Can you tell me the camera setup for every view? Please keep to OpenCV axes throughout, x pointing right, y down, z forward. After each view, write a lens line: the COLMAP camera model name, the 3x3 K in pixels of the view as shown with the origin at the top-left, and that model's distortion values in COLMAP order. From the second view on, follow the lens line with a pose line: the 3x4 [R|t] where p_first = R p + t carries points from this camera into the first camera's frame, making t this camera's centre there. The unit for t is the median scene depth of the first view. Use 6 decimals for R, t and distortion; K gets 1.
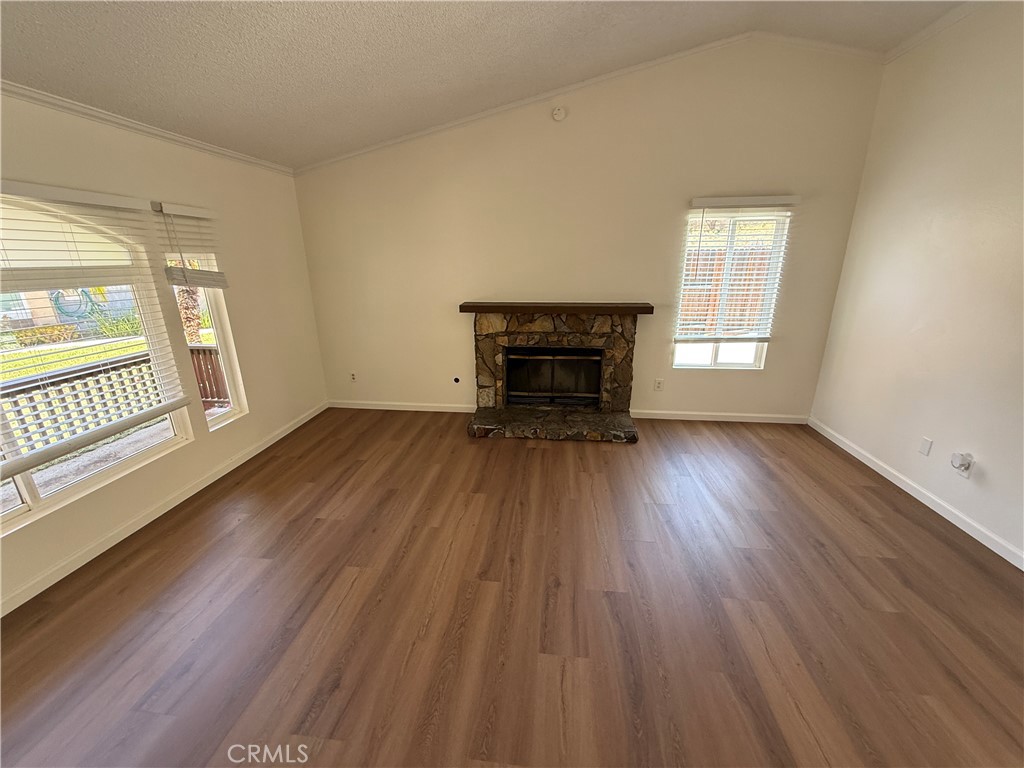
lens RADIAL K [[408.6, 0, 506.0], [0, 408.6, 382.8], [0, 0, 1]] dist [-0.001194, -0.000823]
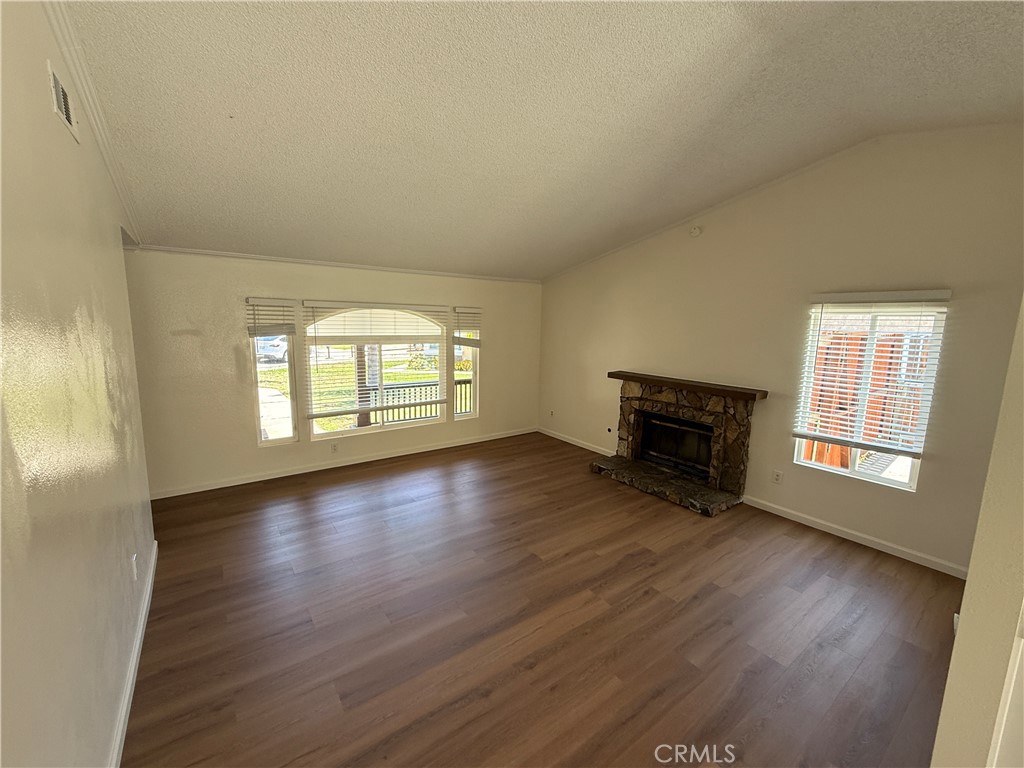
lens RADIAL K [[408.6, 0, 505.6], [0, 408.6, 383.9], [0, 0, 1]] dist [-0.001194, -0.000823]
pose [[0.682009, 0.133532, -0.719050, 0.626395], [-0.241066, 0.969289, -0.048646, -0.007256], [0.690471, 0.206516, 0.693254, -0.151887]]
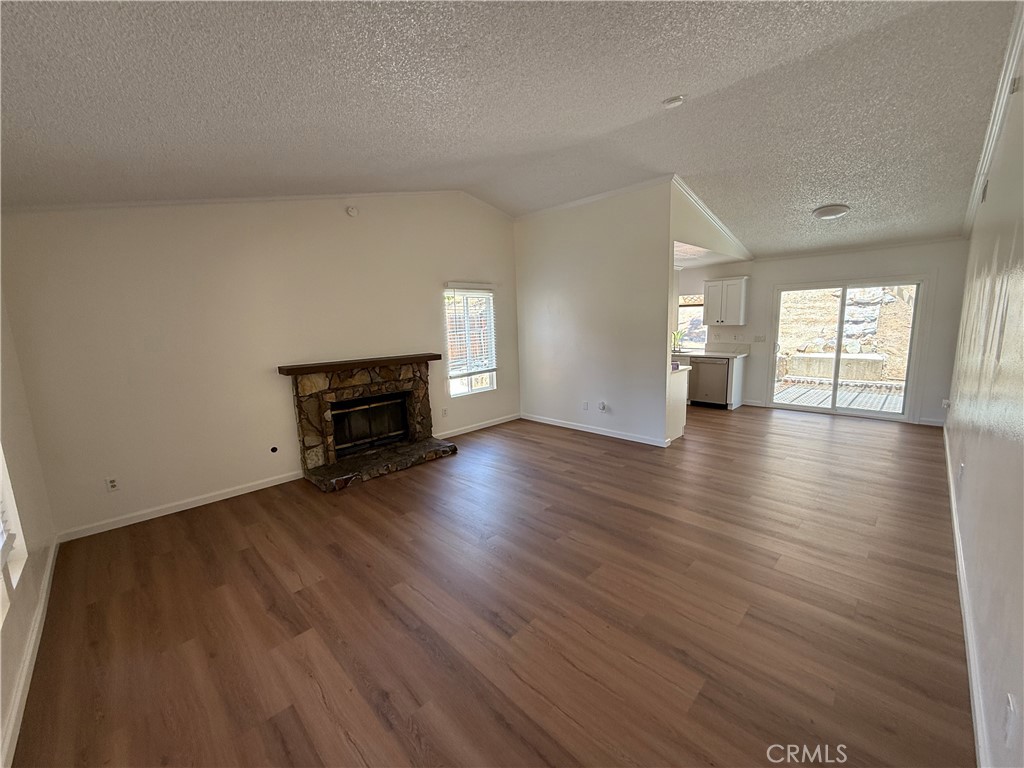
lens RADIAL K [[408.6, 0, 503.5], [0, 408.6, 384.6], [0, 0, 1]] dist [-0.001194, -0.000823]
pose [[0.623477, -0.129363, 0.771065, -0.559919], [0.252515, 0.966681, -0.041999, 0.024390], [-0.739941, 0.220891, 0.635370, -0.021789]]
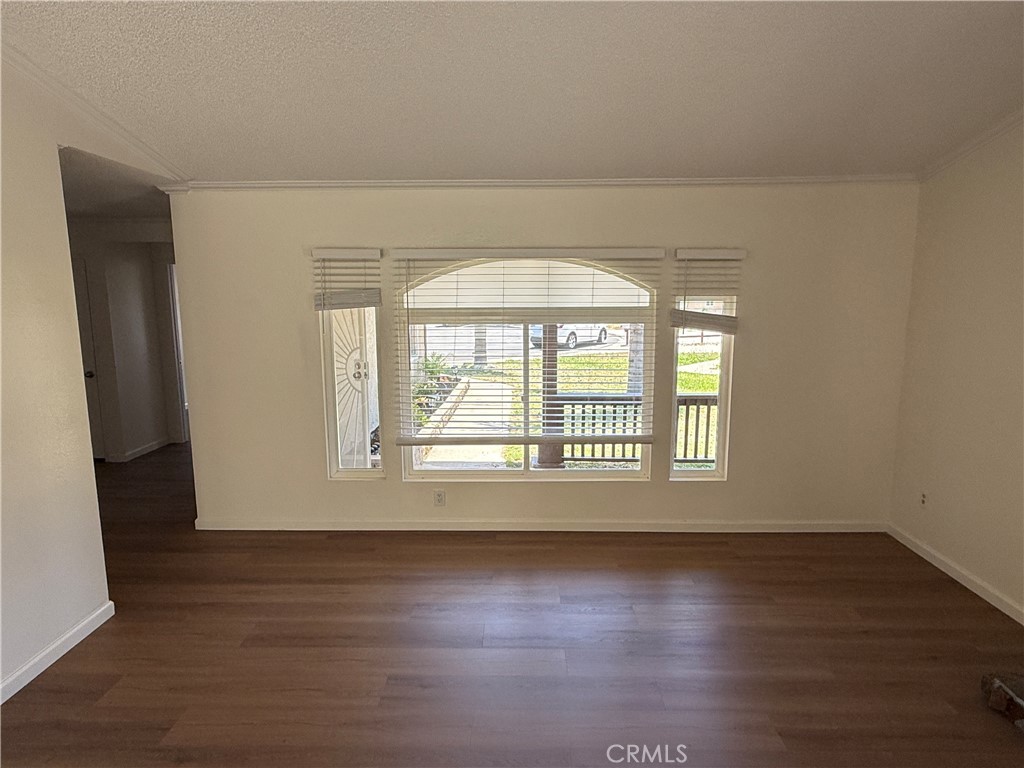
lens RADIAL K [[601.0, 0, 518.1], [0, 601.0, 383.9], [0, 0, 1]] dist [0.009121, 0.001110]
pose [[0.115584, 0.138106, -0.983650, 0.445496], [-0.291846, 0.951300, 0.099270, -0.100240], [0.949456, 0.275600, 0.150261, 0.322565]]
